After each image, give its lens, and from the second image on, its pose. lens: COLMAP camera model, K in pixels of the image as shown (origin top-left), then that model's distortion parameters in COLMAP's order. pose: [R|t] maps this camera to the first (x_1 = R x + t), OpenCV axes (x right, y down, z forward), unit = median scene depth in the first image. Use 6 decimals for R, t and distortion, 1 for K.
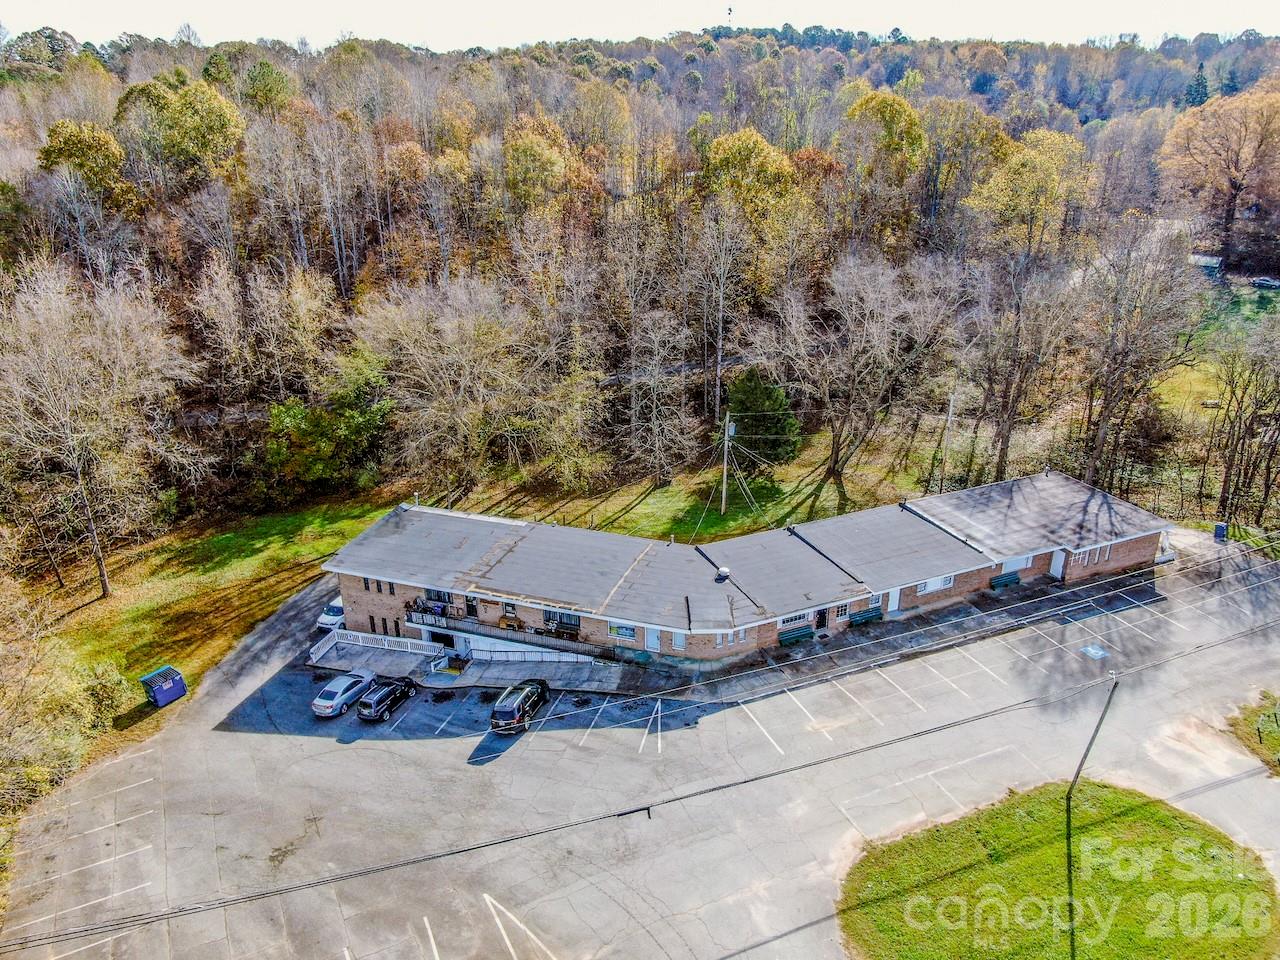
lens RADIAL K [[913.6, 0, 643.7], [0, 913.6, 476.5], [0, 0, 1]] dist [-0.012699, 0.000826]
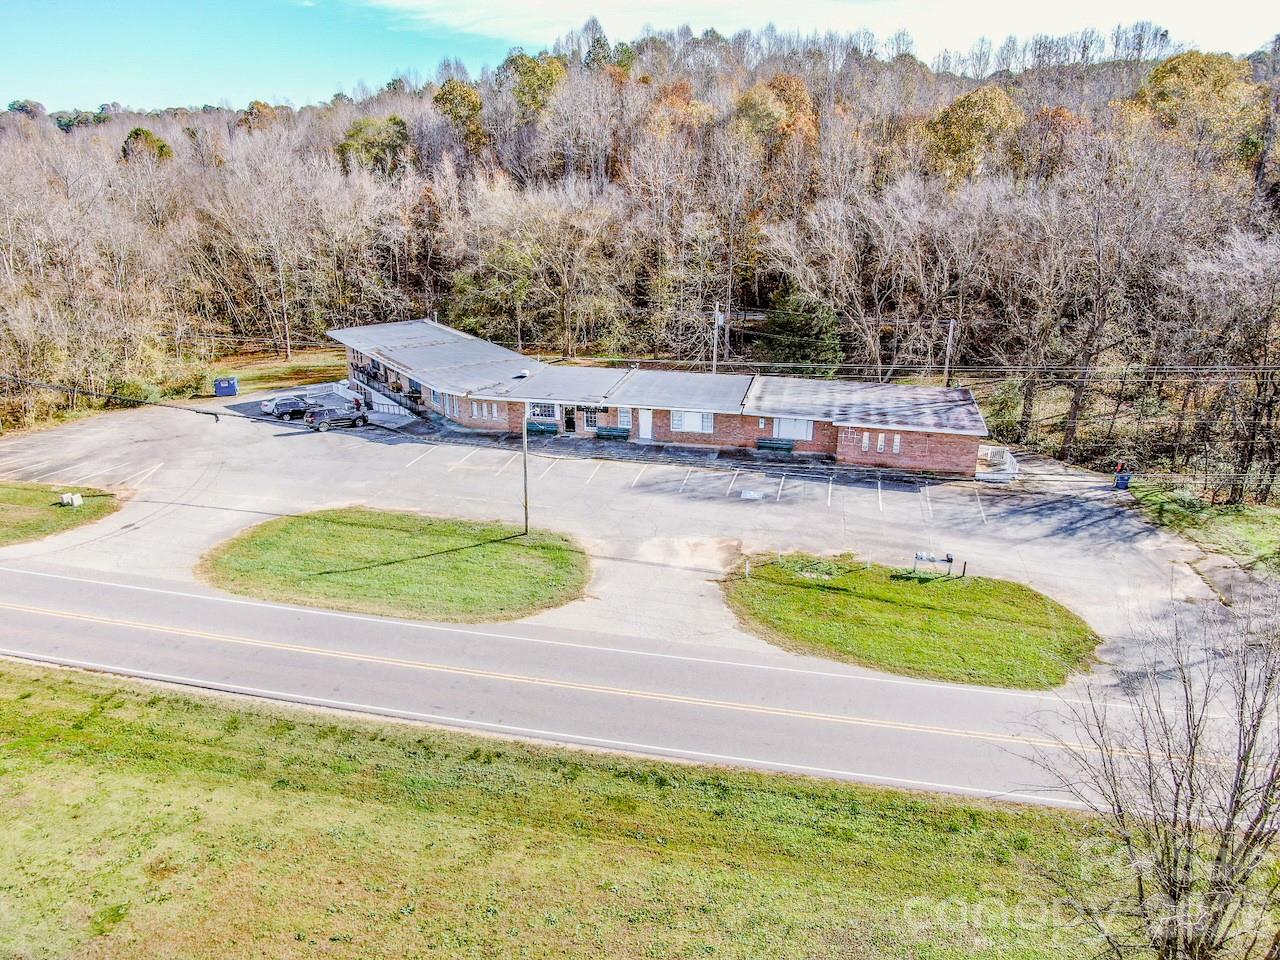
lens RADIAL K [[913.6, 0, 643.7], [0, 913.6, 476.5], [0, 0, 1]] dist [-0.012699, 0.000826]
pose [[0.812079, 0.212756, -0.543381, 0.912460], [-0.237249, 0.971110, 0.025662, 0.172257], [0.533142, 0.108077, 0.839094, 0.103397]]
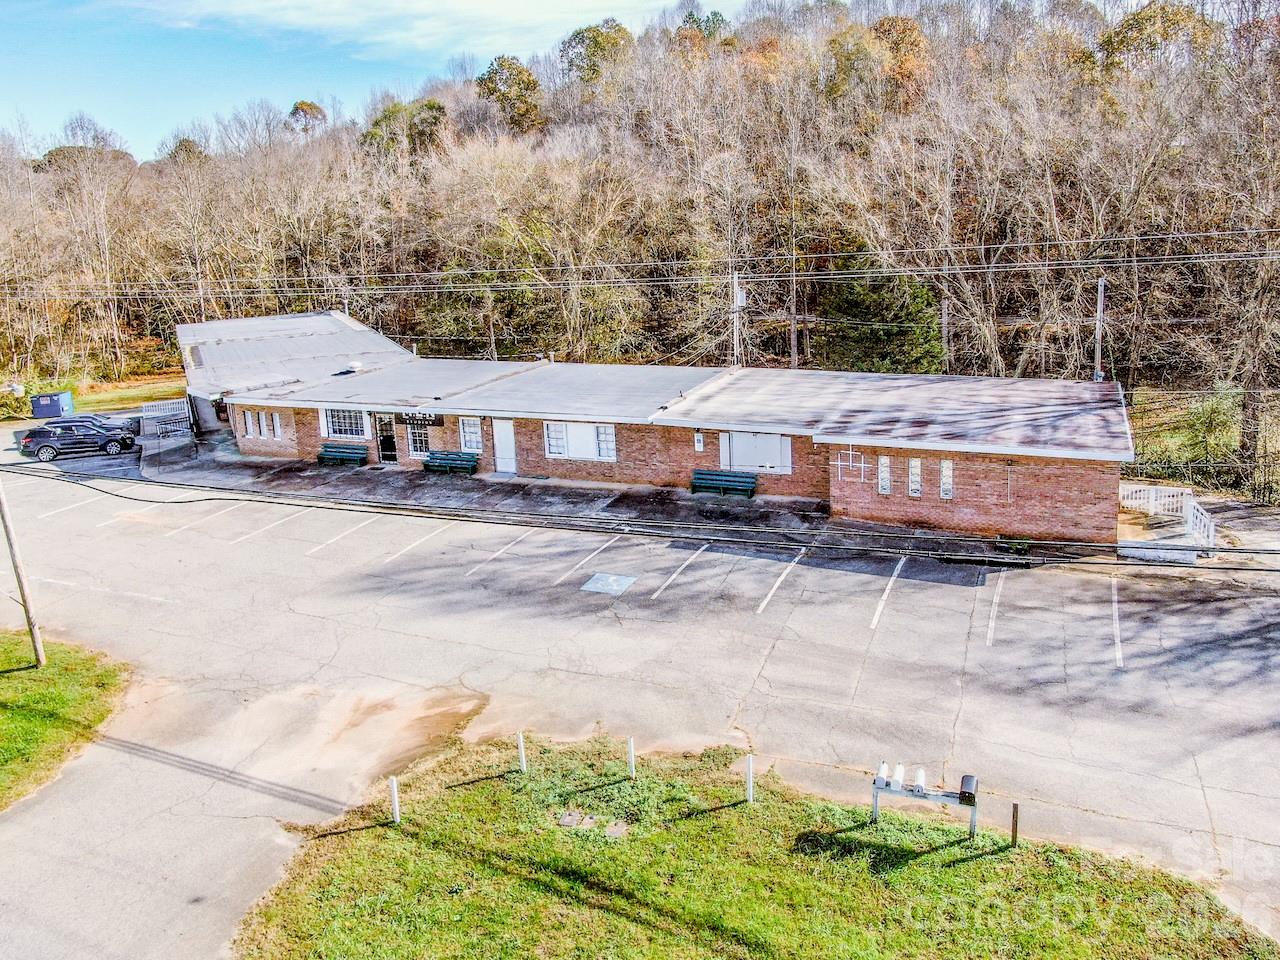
lens RADIAL K [[1003.1, 0, 694.1], [0, 1003.1, 362.5], [0, 0, 1]] dist [-0.016823, 0.002249]
pose [[0.725612, 0.104552, -0.680115, 0.843927], [-0.243030, 0.963629, -0.111152, 0.127748], [0.643758, 0.245941, 0.724630, 0.615501]]
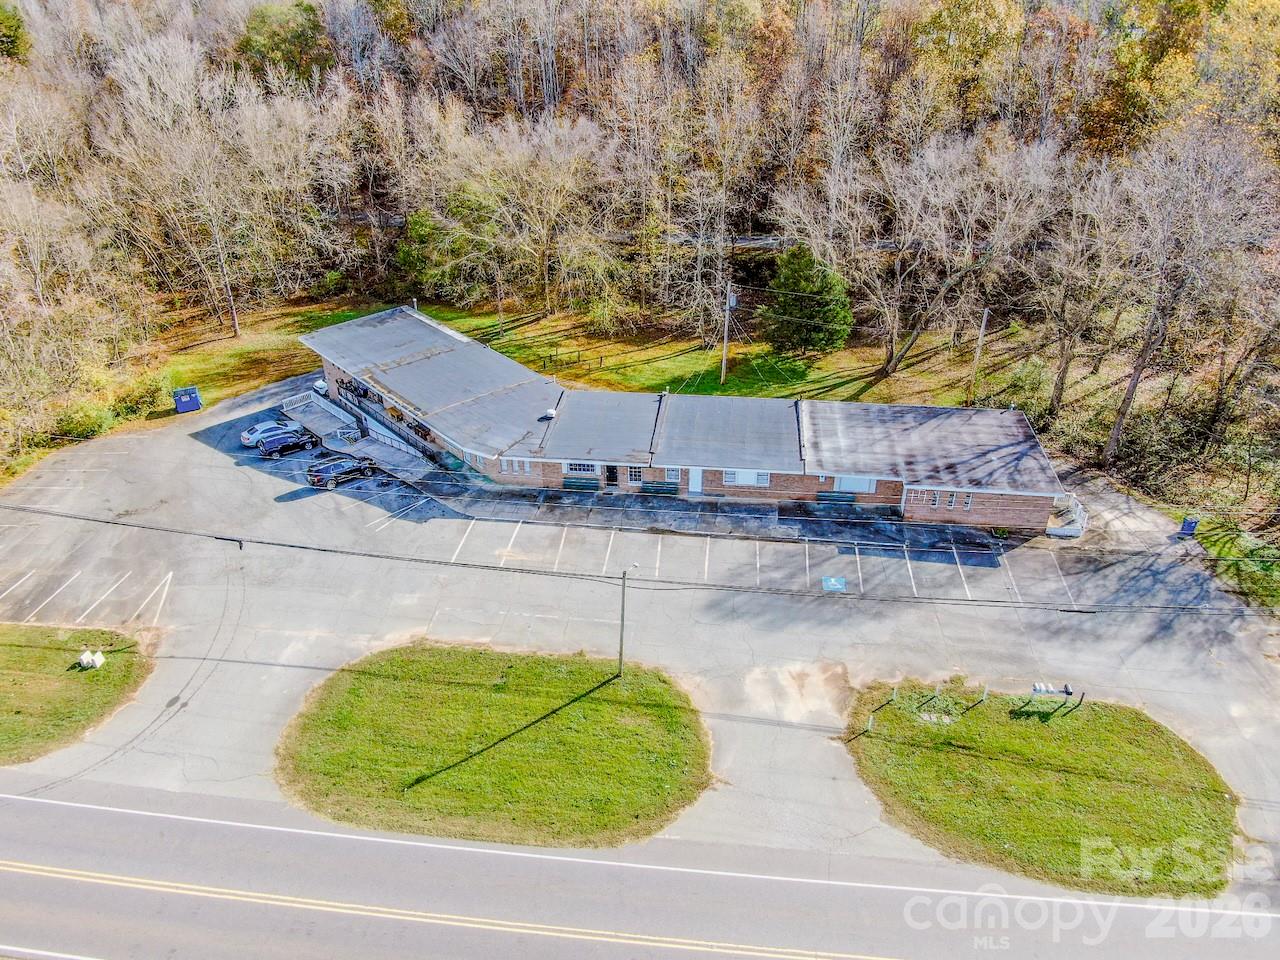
lens RADIAL K [[913.6, 0, 643.7], [0, 913.6, 476.5], [0, 0, 1]] dist [-0.012699, 0.000826]
pose [[0.870990, 0.259988, -0.416873, 0.673086], [-0.195483, 0.961842, 0.191434, -0.053994], [0.450736, -0.085245, 0.888578, 0.083308]]
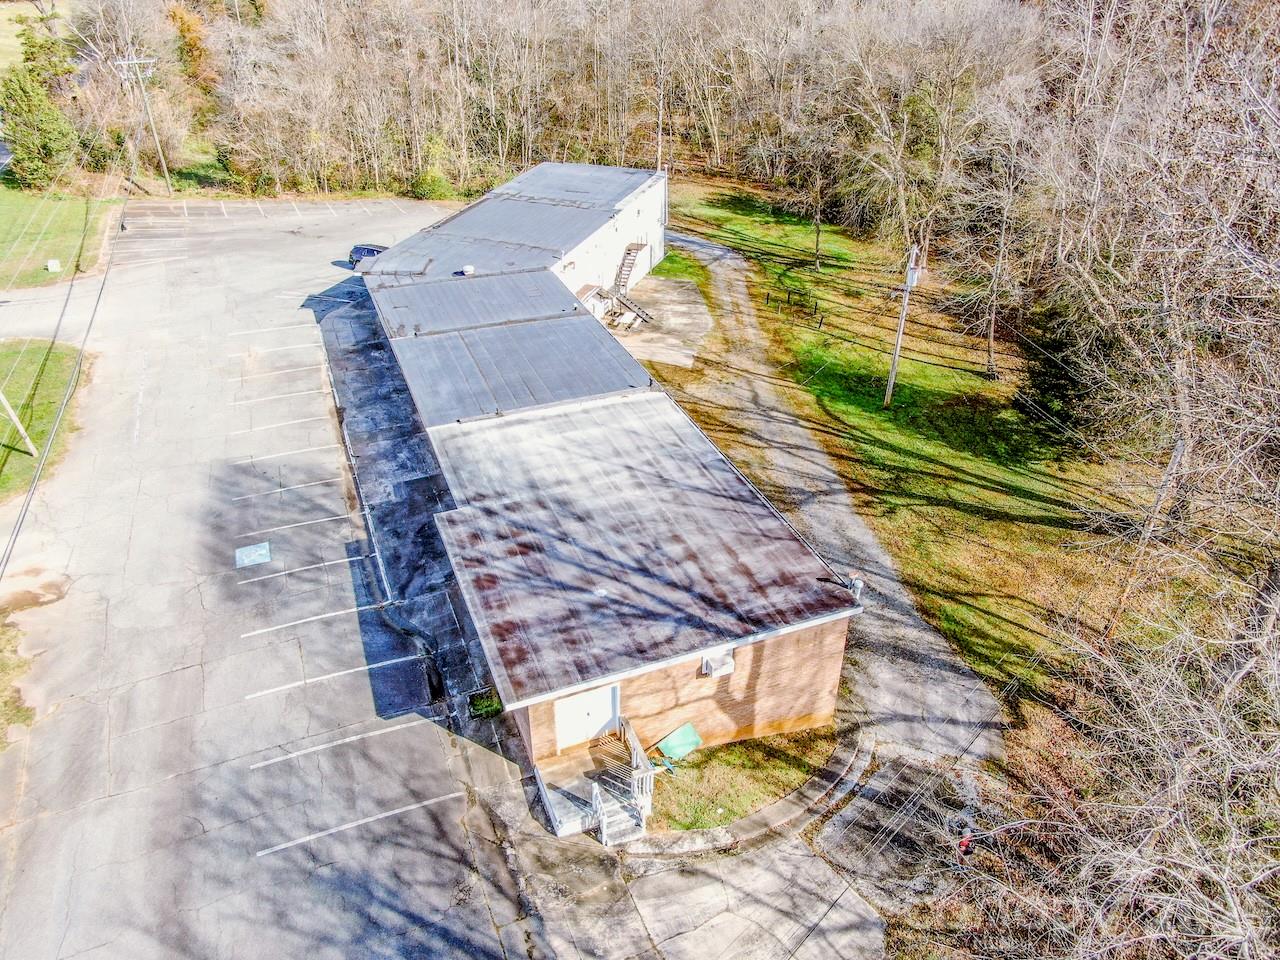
lens RADIAL K [[913.6, 0, 643.7], [0, 913.6, 476.5], [0, 0, 1]] dist [-0.012699, 0.000826]
pose [[-0.016865, 0.537261, -0.843248, 0.963180], [-0.393513, 0.771737, 0.499569, -0.256106], [0.919165, 0.340254, 0.198404, 1.077913]]
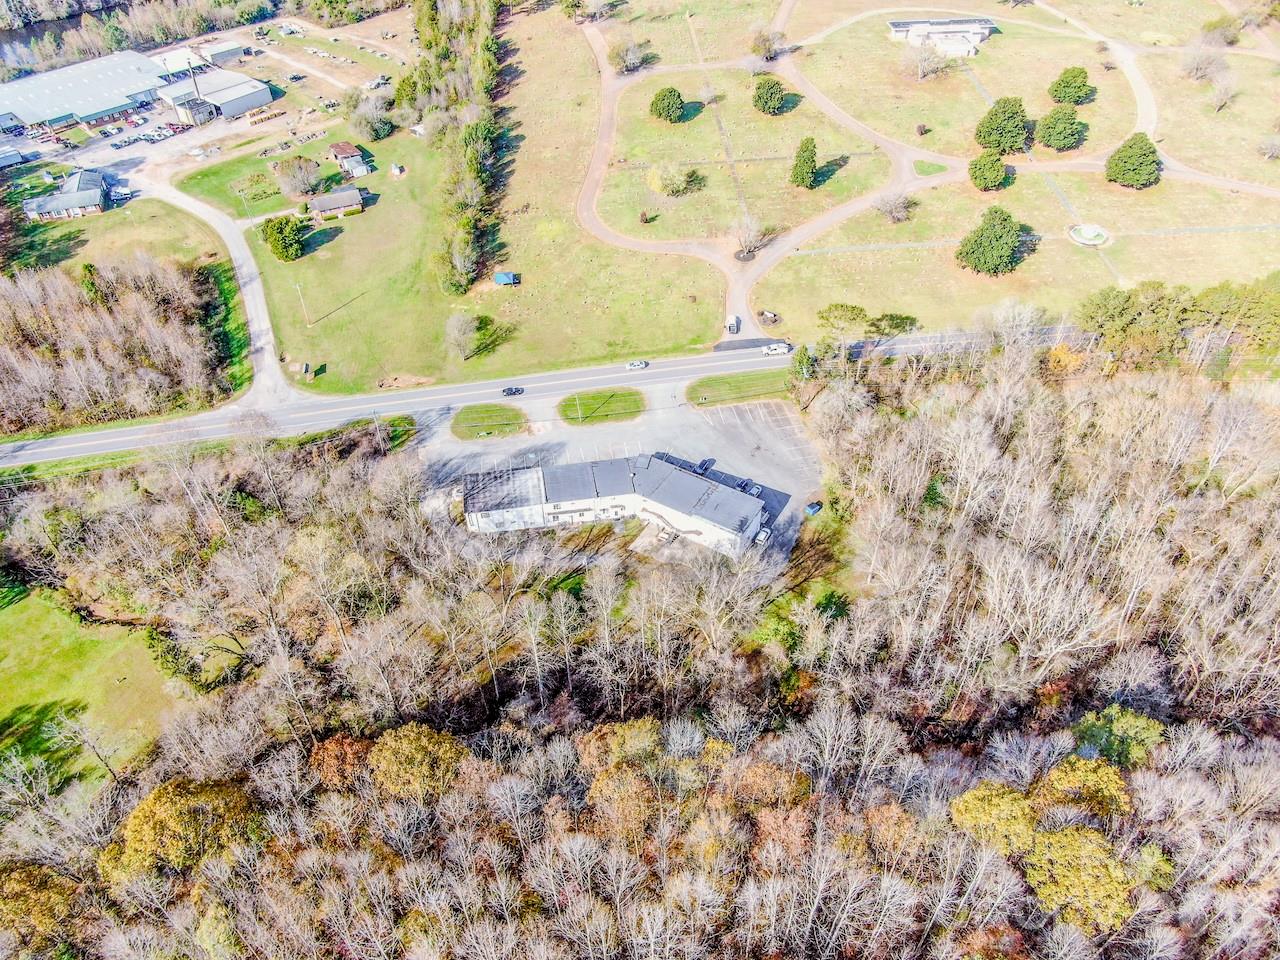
lens RADIAL K [[913.6, 0, 643.7], [0, 913.6, 476.5], [0, 0, 1]] dist [-0.012699, 0.000826]
pose [[-0.971395, -0.146600, 0.186814, -0.538063], [0.113178, 0.405783, 0.906935, -2.737932], [-0.208763, 0.902135, -0.377584, 2.211469]]
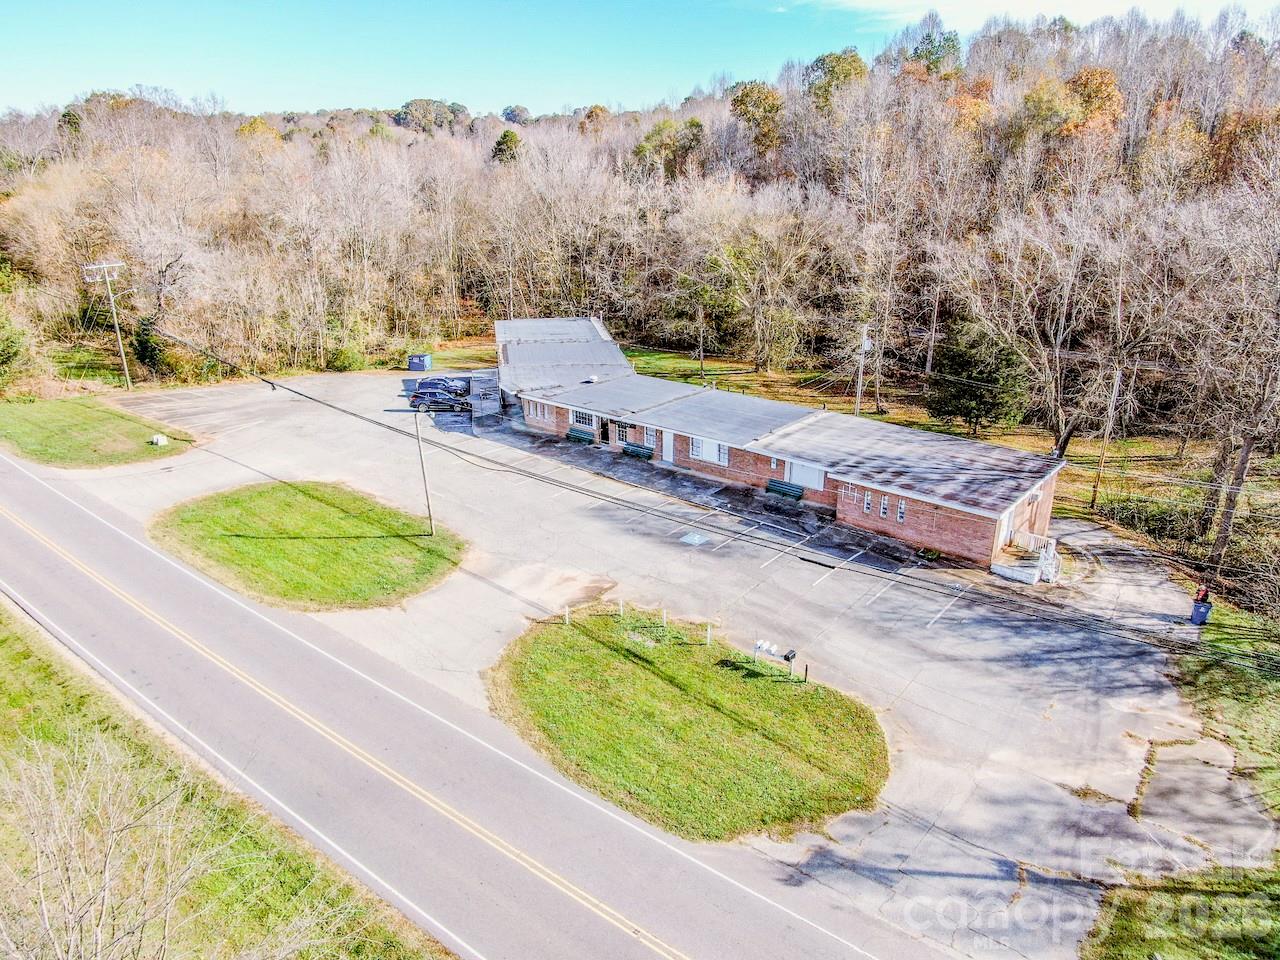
lens RADIAL K [[913.6, 0, 643.7], [0, 913.6, 476.5], [0, 0, 1]] dist [-0.012699, 0.000826]
pose [[0.468738, 0.315727, -0.824985, 1.160892], [-0.351130, 0.923583, 0.153956, 0.016733], [0.810550, 0.217512, 0.543780, 0.452544]]
